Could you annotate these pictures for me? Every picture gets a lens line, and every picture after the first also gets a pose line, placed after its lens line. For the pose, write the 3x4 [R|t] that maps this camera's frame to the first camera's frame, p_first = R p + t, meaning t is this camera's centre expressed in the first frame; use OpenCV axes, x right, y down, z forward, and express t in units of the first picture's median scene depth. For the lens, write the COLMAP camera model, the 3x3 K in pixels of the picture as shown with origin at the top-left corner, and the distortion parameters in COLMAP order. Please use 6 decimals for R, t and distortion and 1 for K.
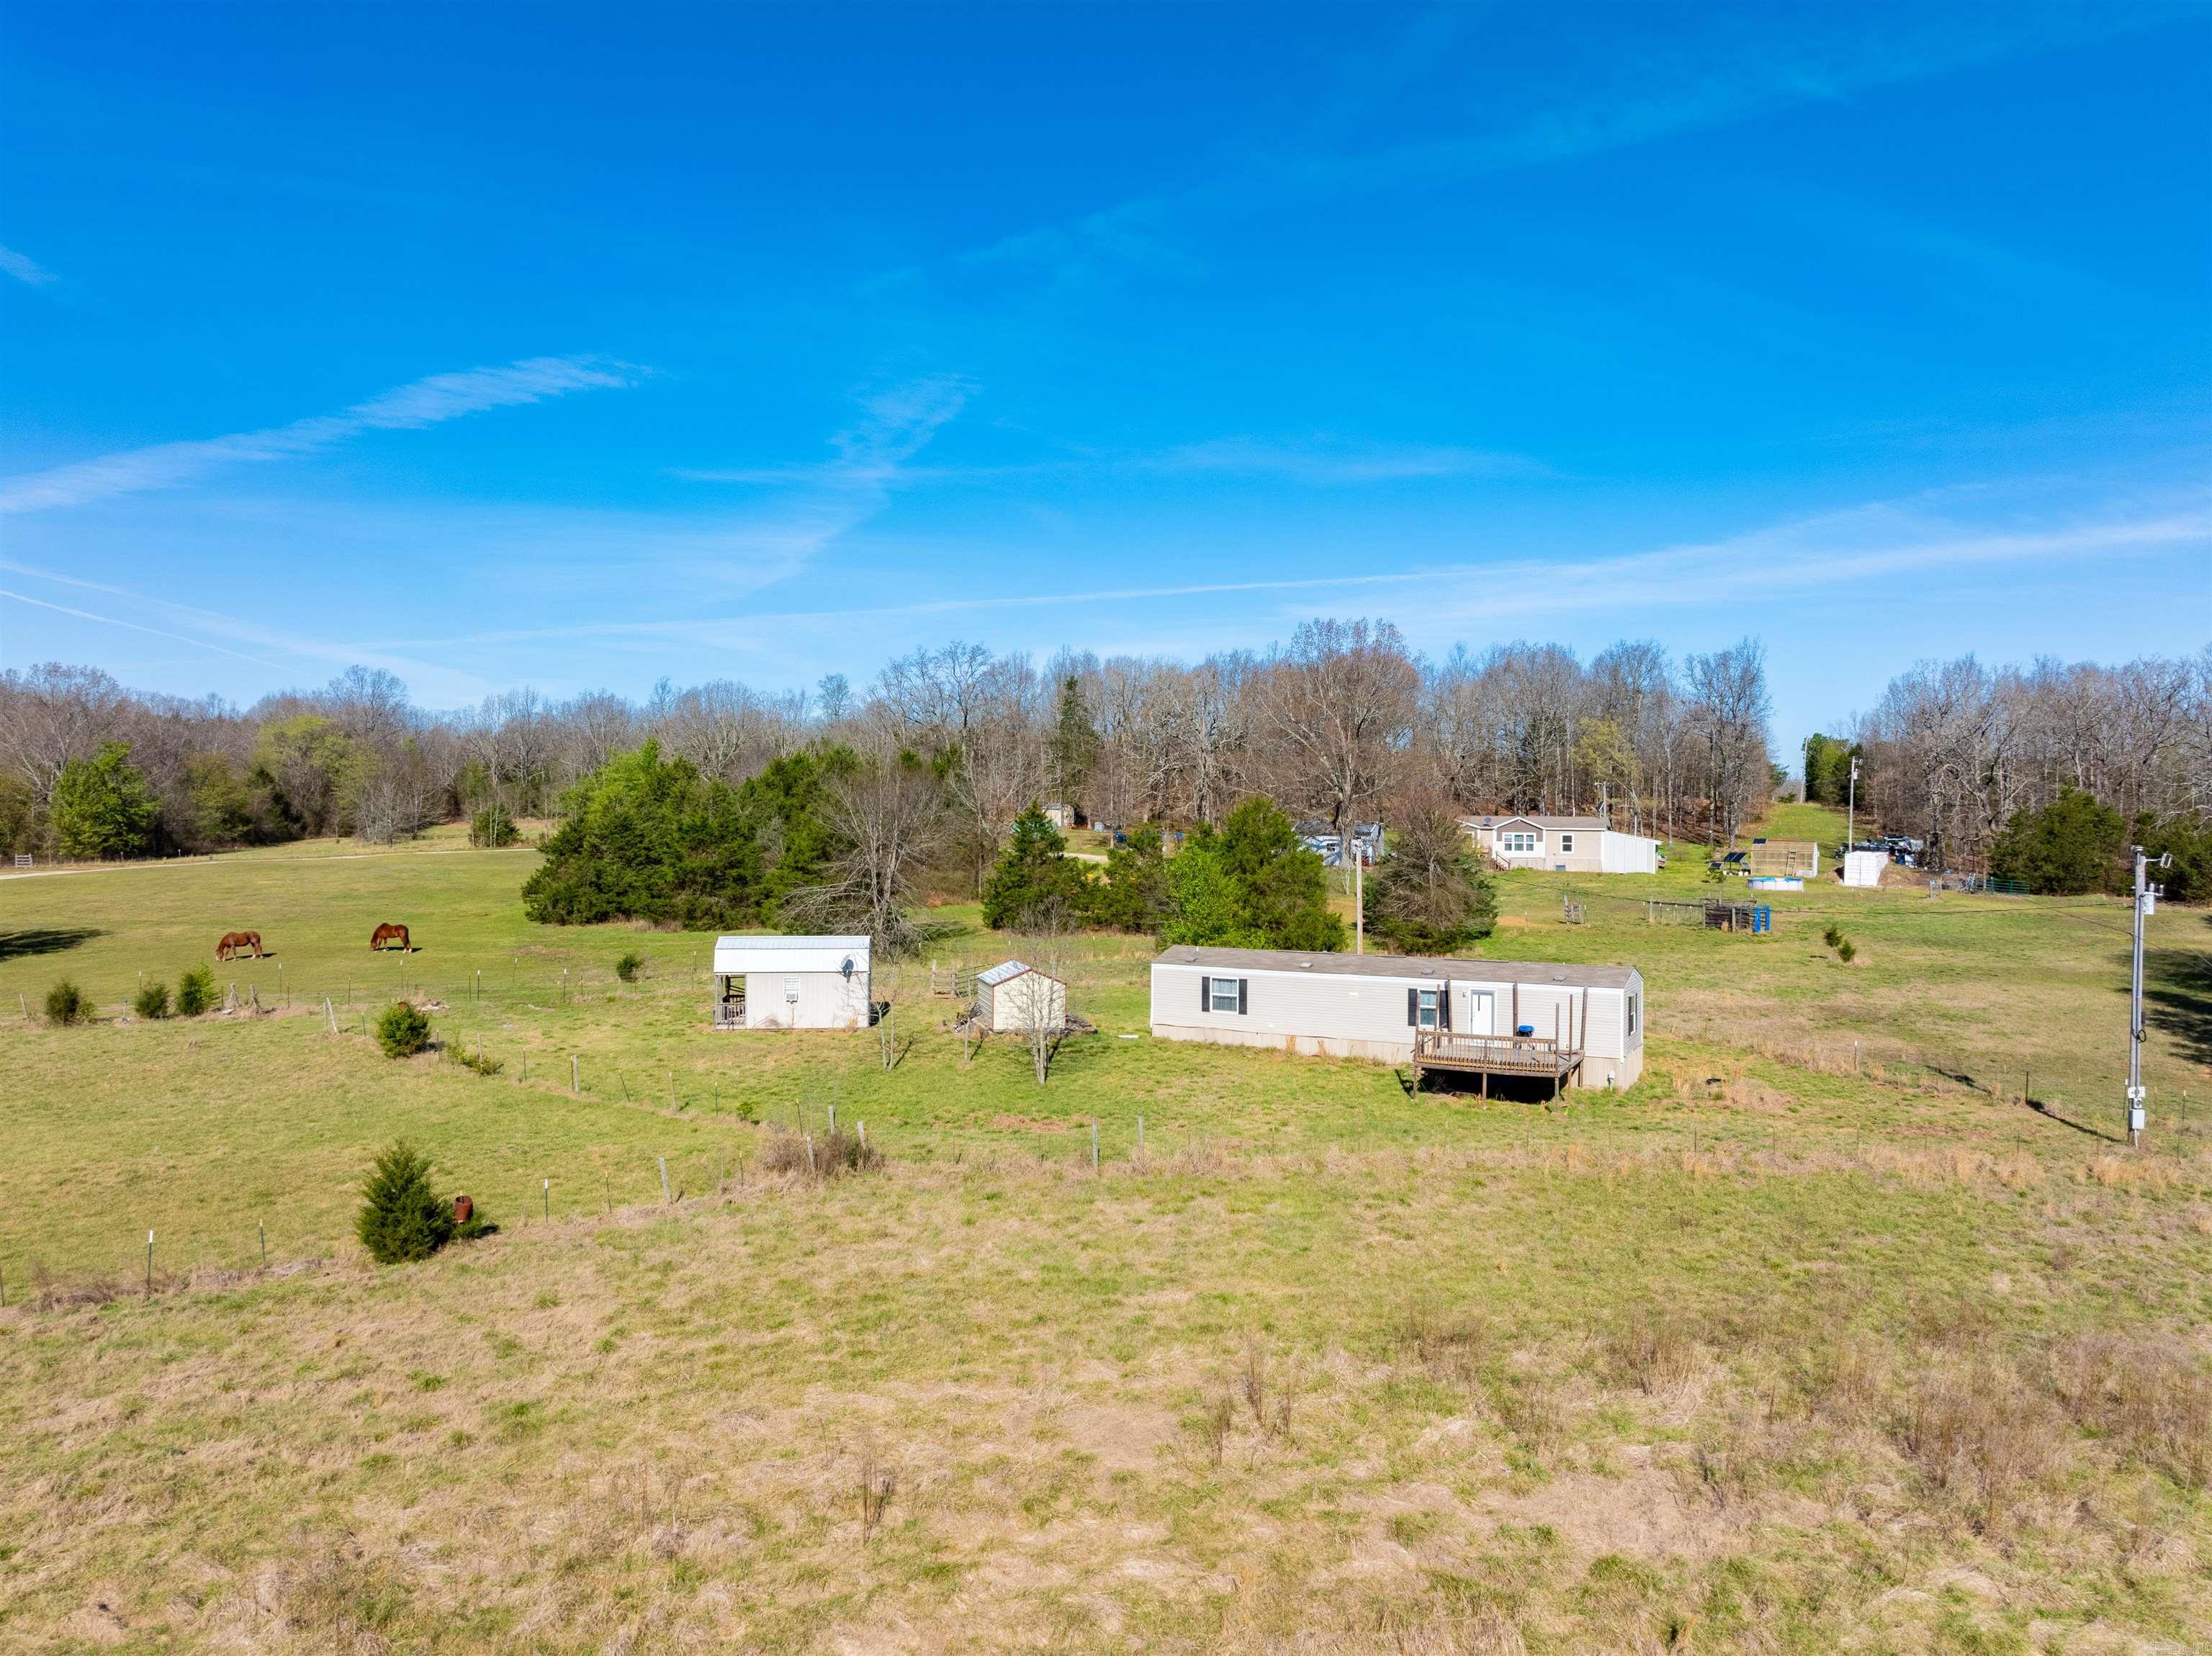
lens RADIAL K [[1577.9, 0, 1106.0], [0, 1577.9, 828.0], [0, 0, 1]] dist [-0.054731, 0.064994]
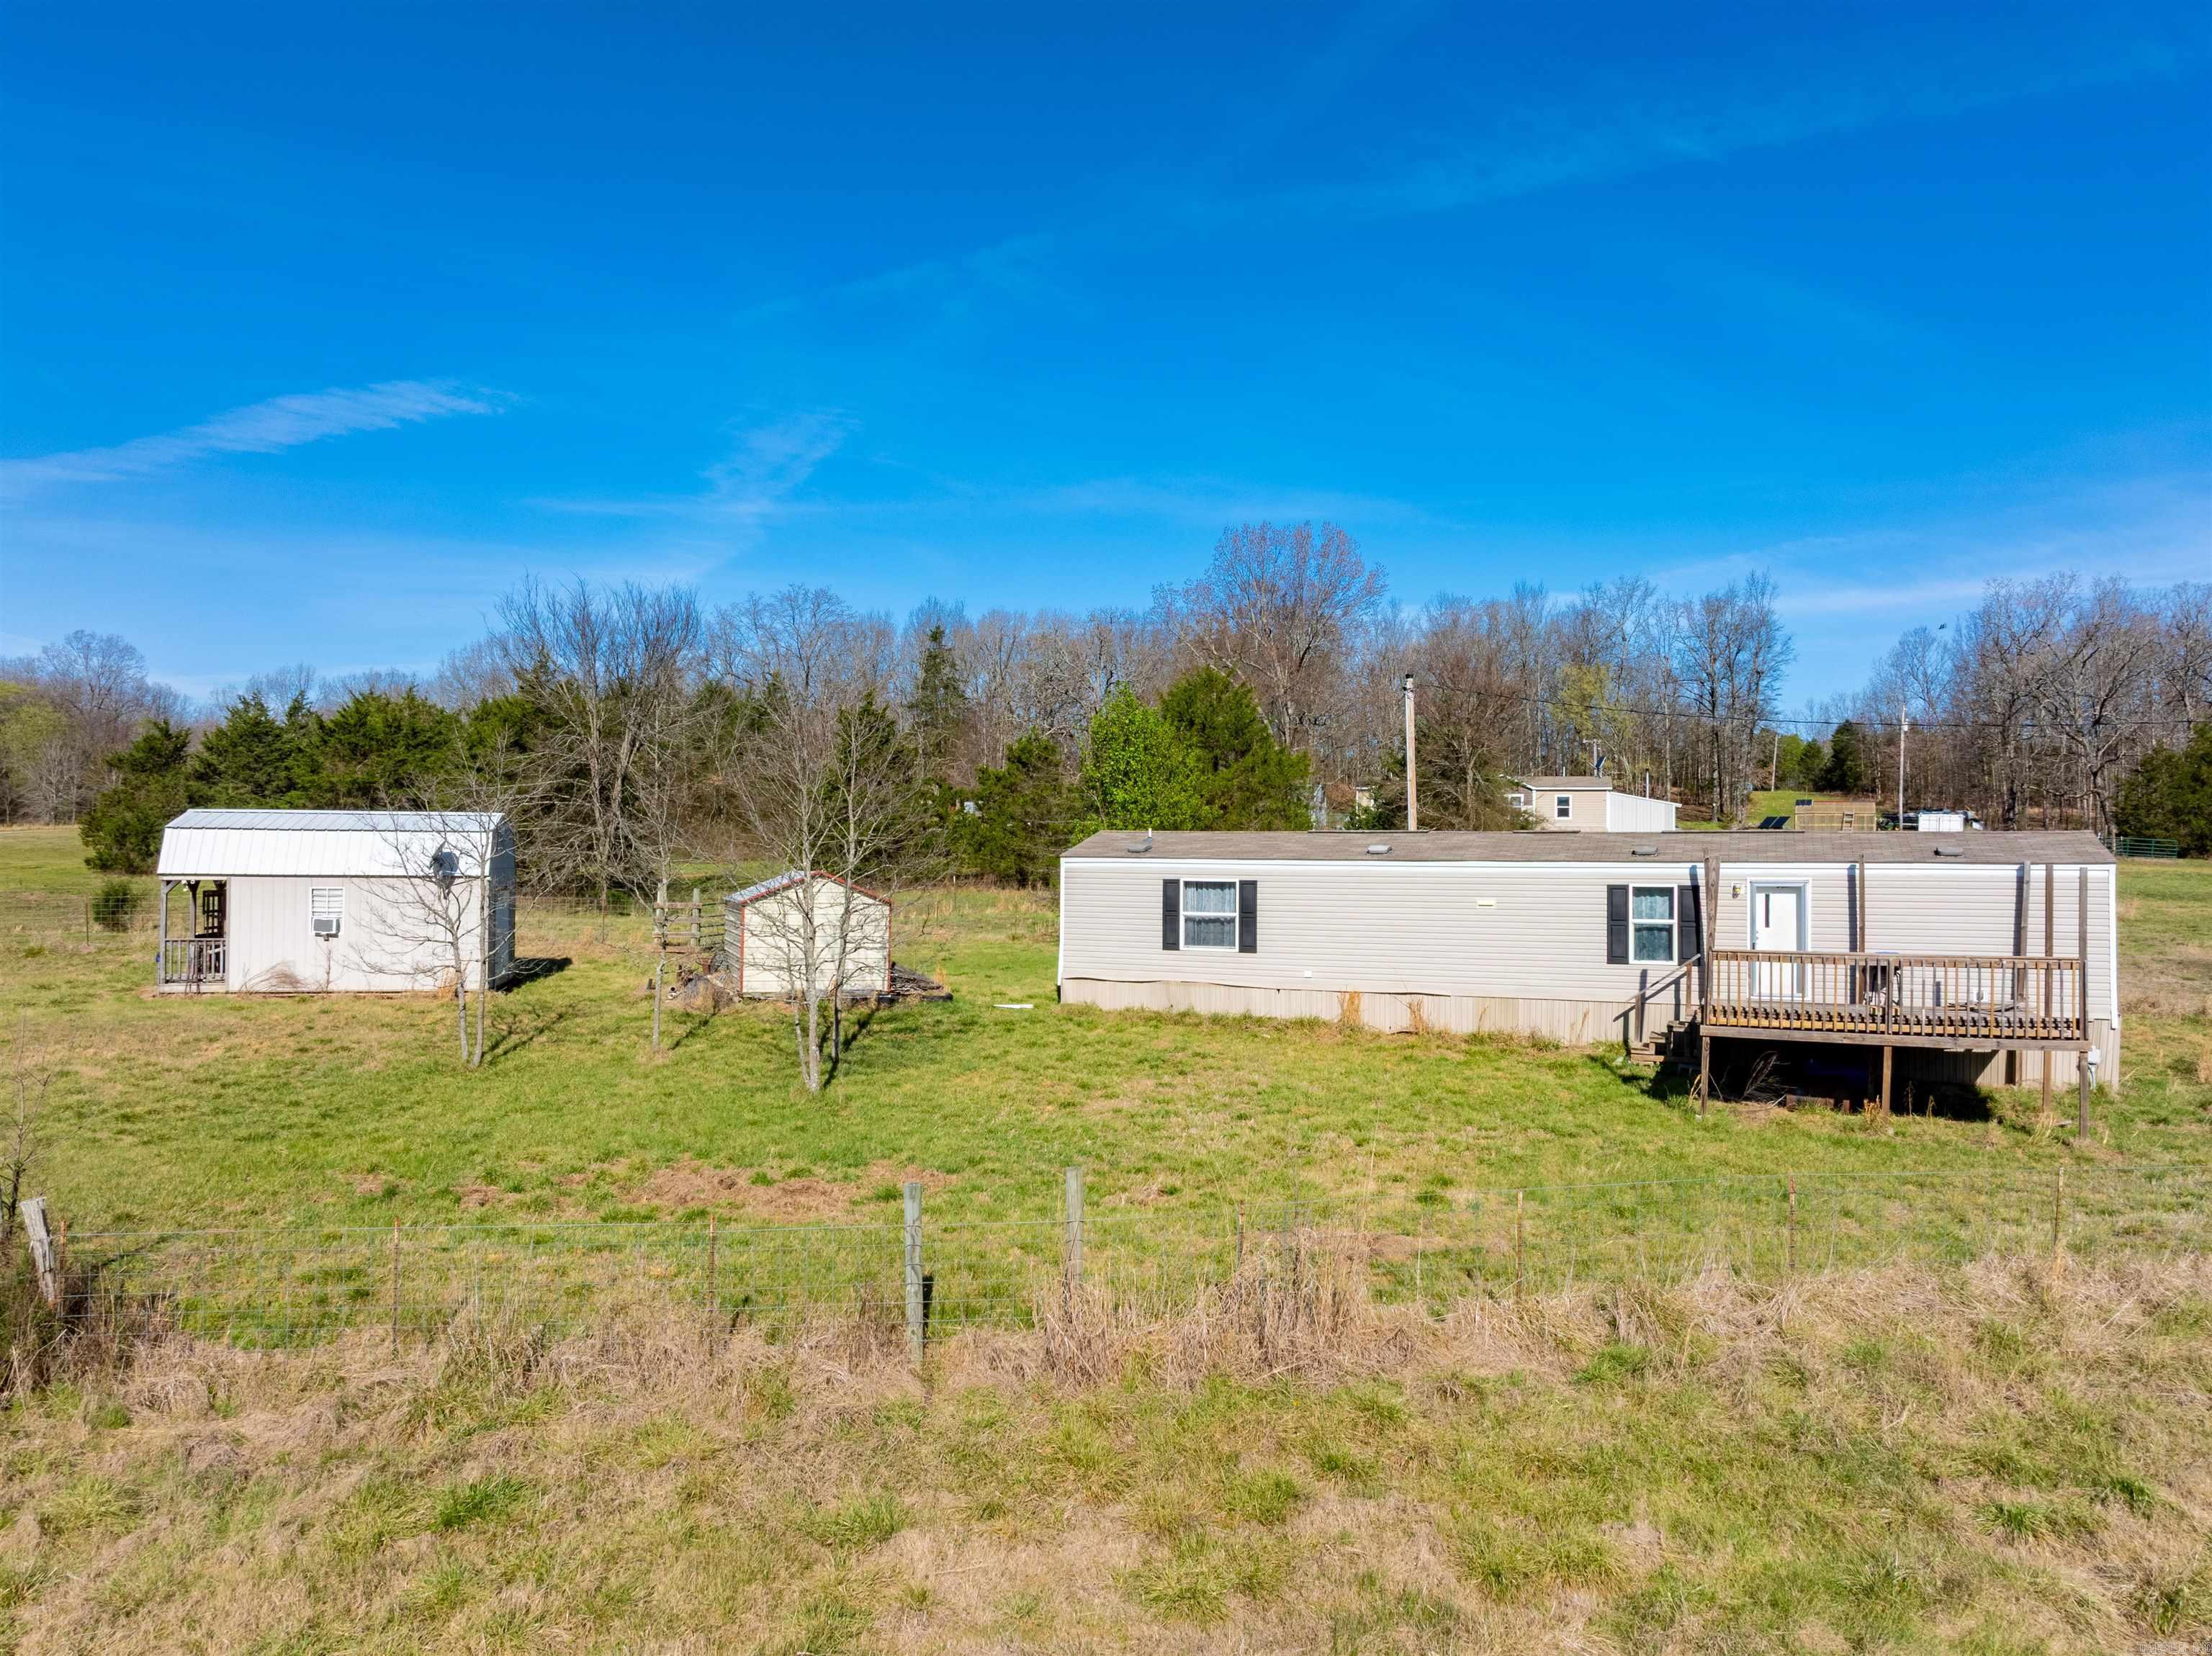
lens RADIAL K [[1577.9, 0, 1106.0], [0, 1577.9, 828.0], [0, 0, 1]] dist [-0.054731, 0.064994]
pose [[0.996824, 0.003284, 0.079567, 0.003575], [-0.001162, 0.999643, -0.026707, 0.093617], [-0.079626, 0.026530, 0.996472, 0.518491]]
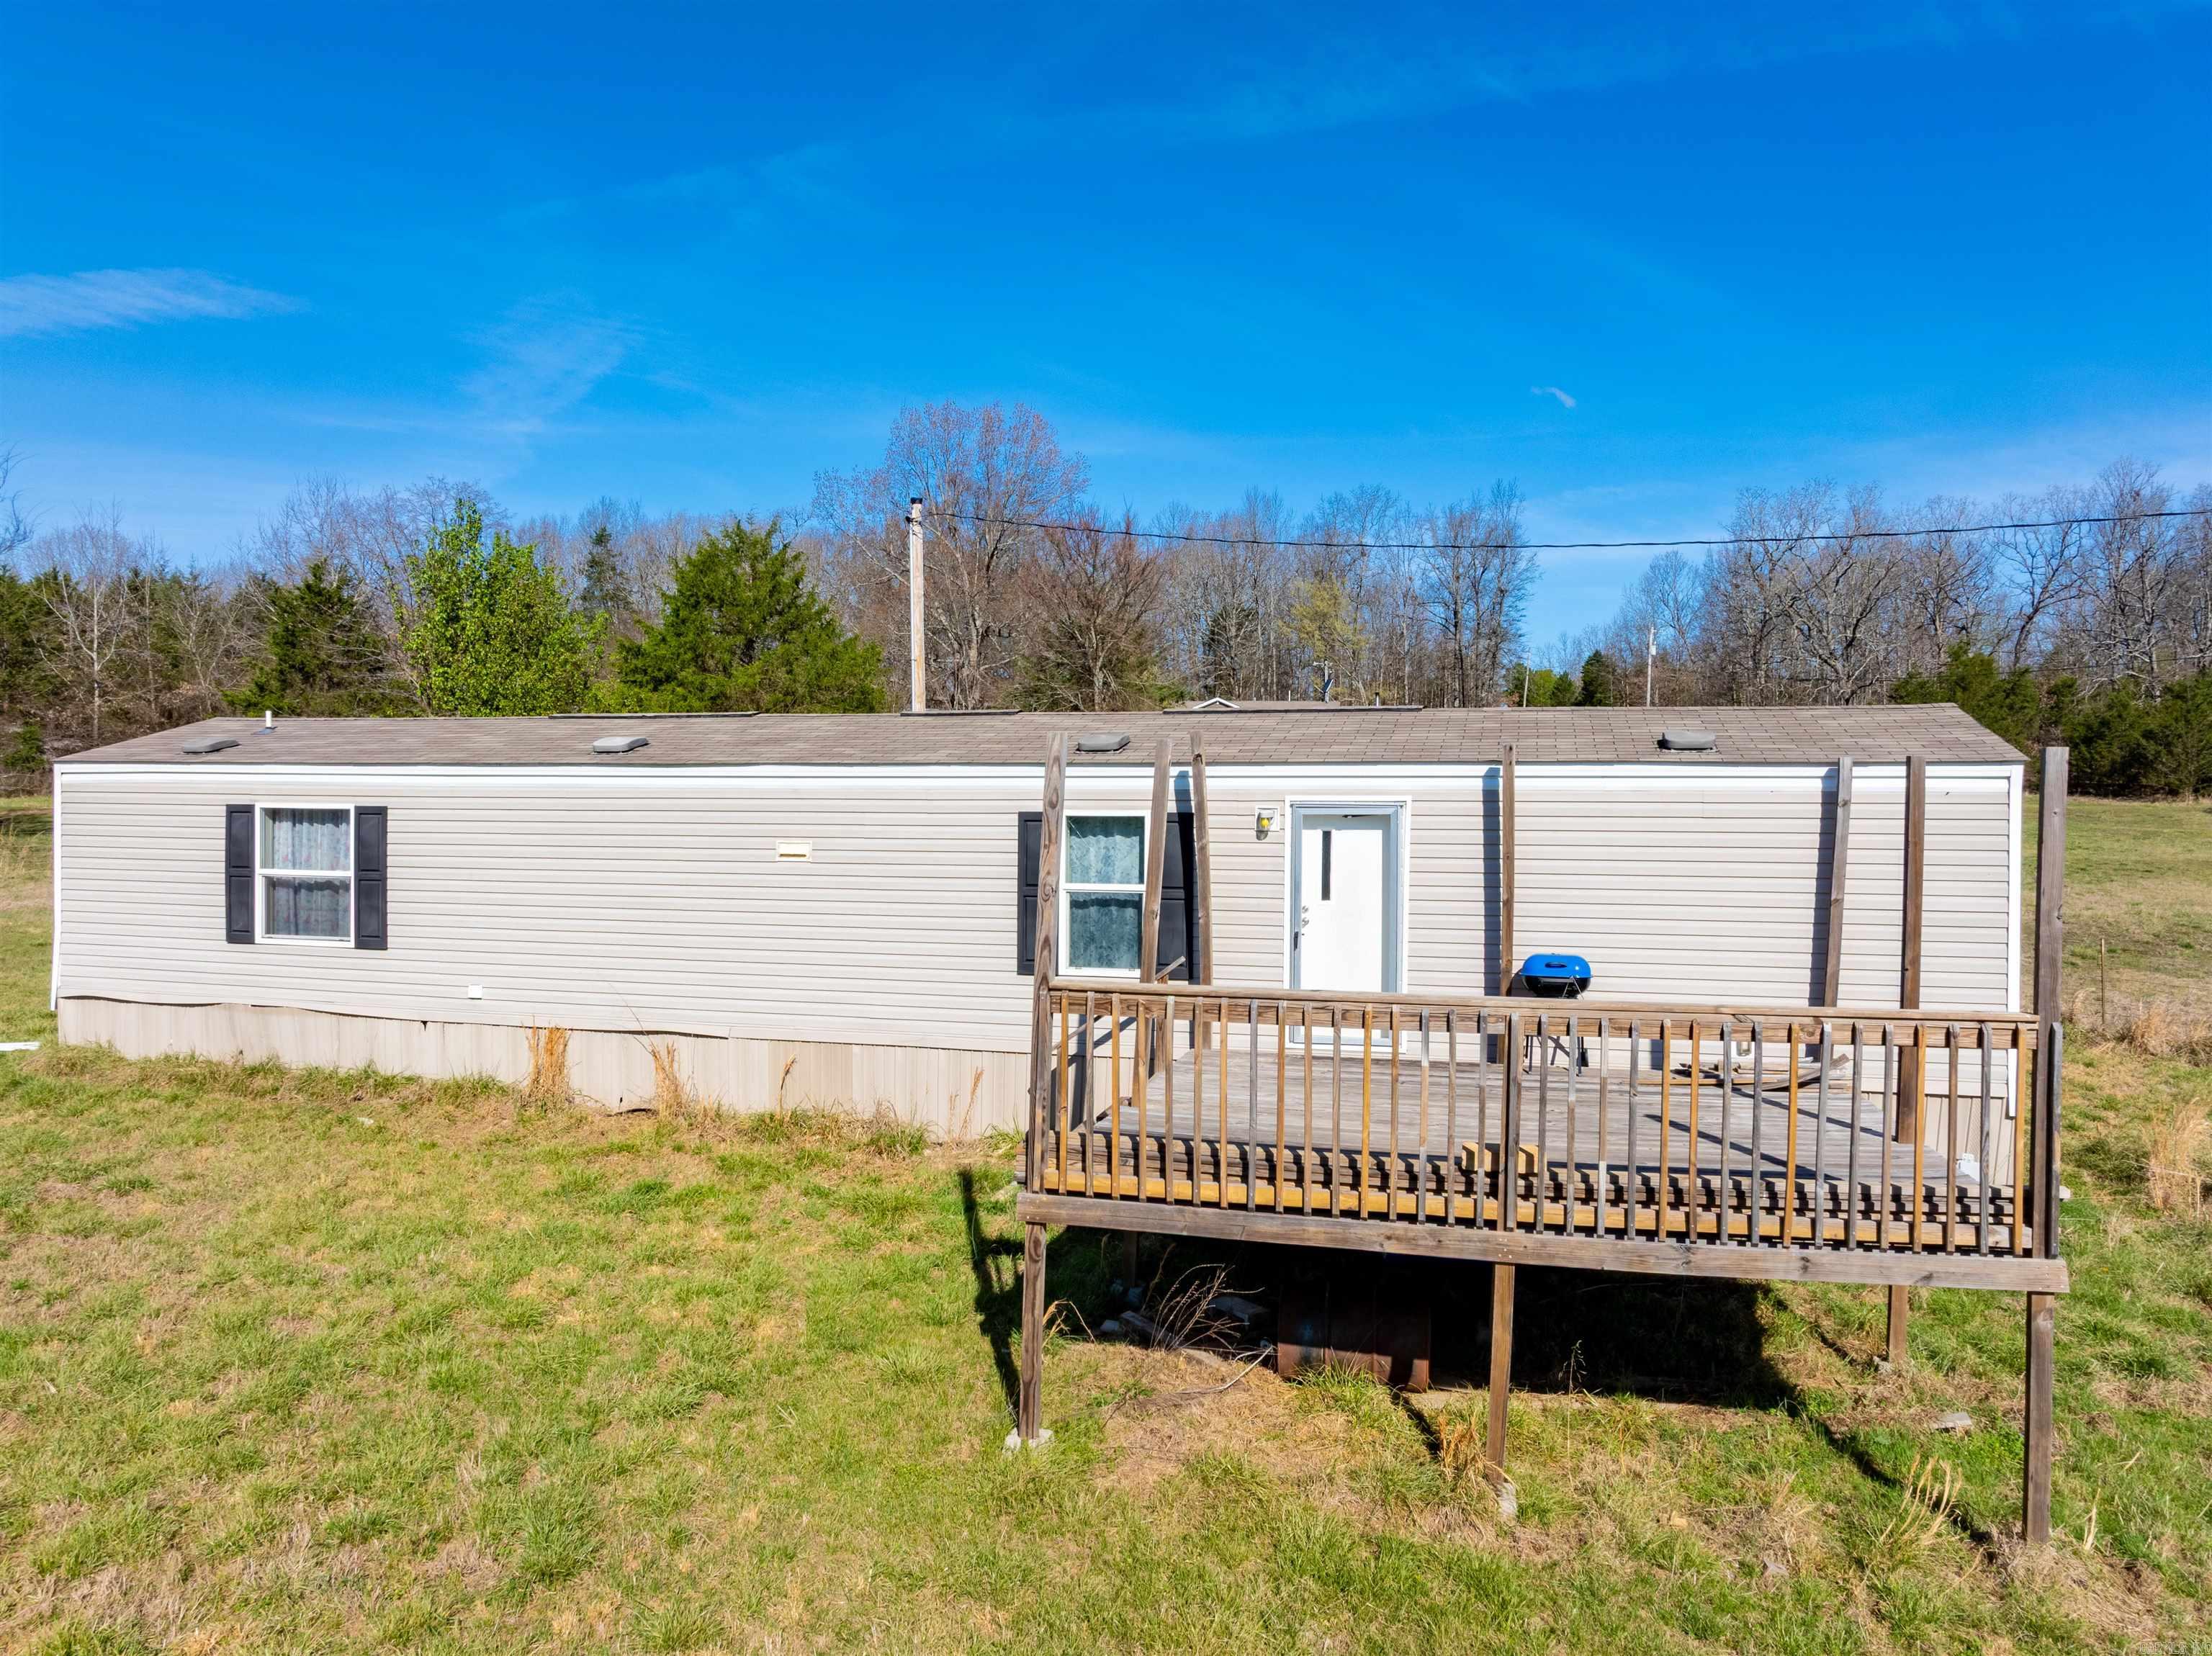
lens RADIAL K [[1525.5, 0, 1142.6], [0, 1525.5, 850.8], [0, 0, 1]] dist [0.019070, 0.000902]
pose [[0.974149, -0.005837, 0.225833, 0.152461], [-0.000177, 0.999646, 0.026601, 0.097443], [-0.225908, -0.025953, 0.973803, 0.746310]]
